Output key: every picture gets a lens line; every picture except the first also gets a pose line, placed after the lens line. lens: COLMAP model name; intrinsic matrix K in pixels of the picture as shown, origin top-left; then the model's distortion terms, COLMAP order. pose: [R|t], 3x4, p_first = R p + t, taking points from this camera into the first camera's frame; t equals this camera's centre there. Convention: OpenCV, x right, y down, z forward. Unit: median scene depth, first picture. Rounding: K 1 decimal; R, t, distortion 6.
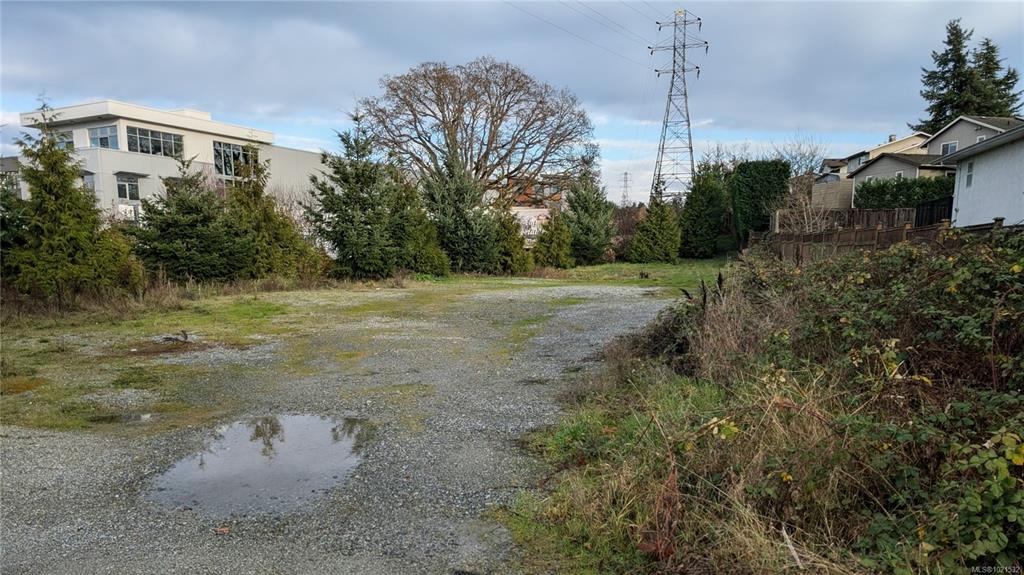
lens RADIAL K [[719.4, 0, 531.8], [0, 719.4, 391.2], [0, 0, 1]] dist [0.012150, -0.002542]
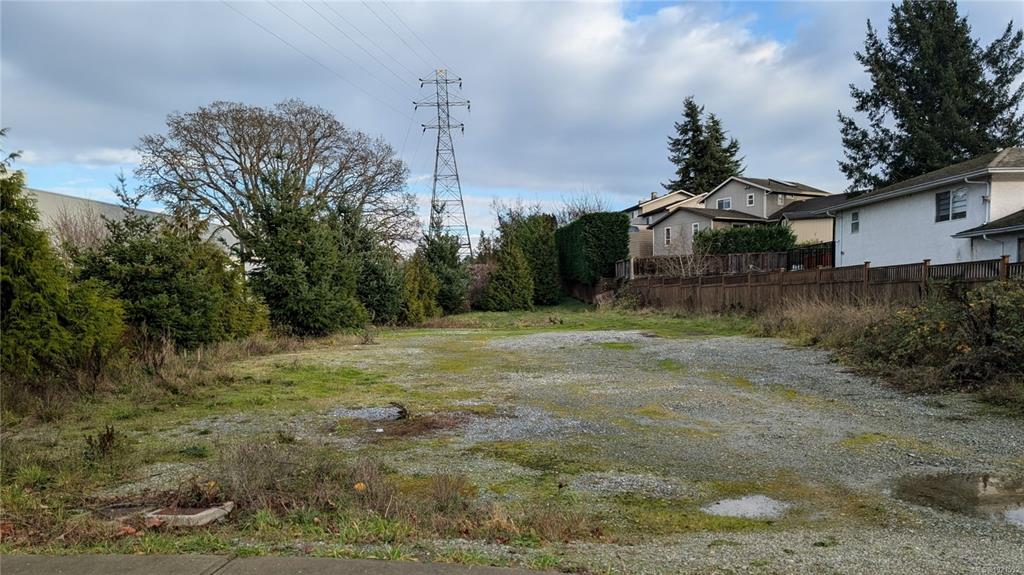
lens RADIAL K [[723.2, 0, 530.2], [0, 723.2, 390.7], [0, 0, 1]] dist [0.050604, -0.036021]
pose [[0.935009, -0.074710, 0.346664, -0.161666], [0.099235, 0.993624, -0.053514, -0.009640], [-0.340455, 0.084437, 0.936462, 0.049652]]
